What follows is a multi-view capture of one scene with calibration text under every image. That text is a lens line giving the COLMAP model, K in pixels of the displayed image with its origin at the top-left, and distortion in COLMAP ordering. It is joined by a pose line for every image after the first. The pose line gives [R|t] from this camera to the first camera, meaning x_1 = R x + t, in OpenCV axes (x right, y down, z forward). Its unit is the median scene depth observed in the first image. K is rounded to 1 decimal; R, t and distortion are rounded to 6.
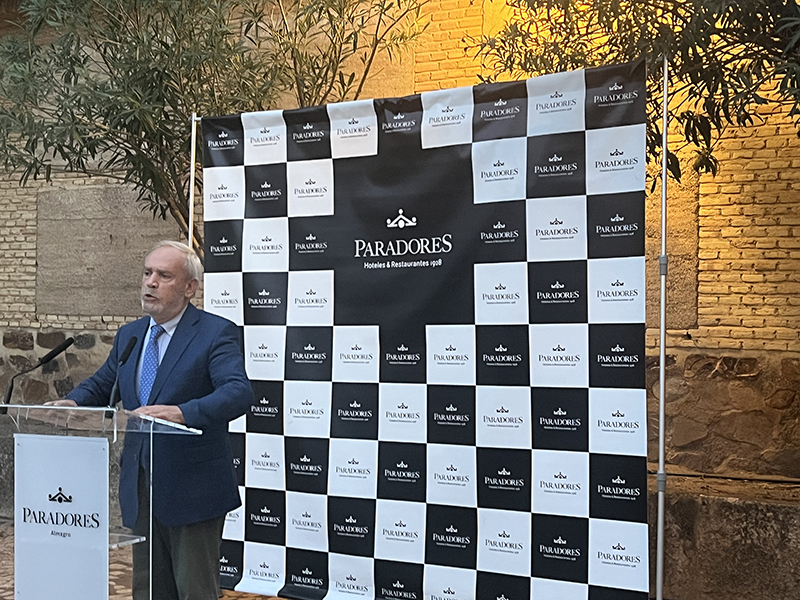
lens RADIAL K [[1228.7, 0, 400.1], [0, 1228.7, 321.5], [0, 0, 1]] dist [-0.017977, -0.074465]
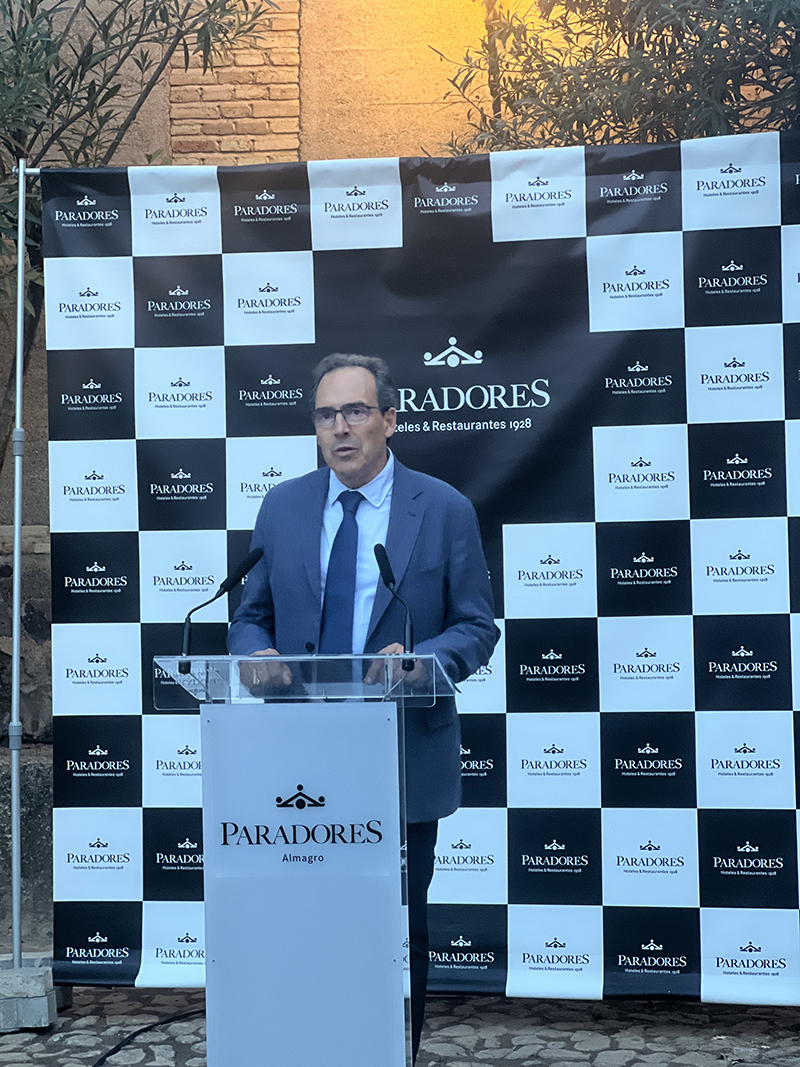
lens RADIAL K [[2409.8, 0, 400.0], [0, 2409.8, 533.5], [0, 0, 1]] dist [-0.523439, 9.216625]
pose [[0.931077, -0.016481, 0.364450, -0.472804], [0.015206, 0.999864, 0.006368, -0.000784], [-0.364506, -0.000388, 0.931201, -0.117255]]
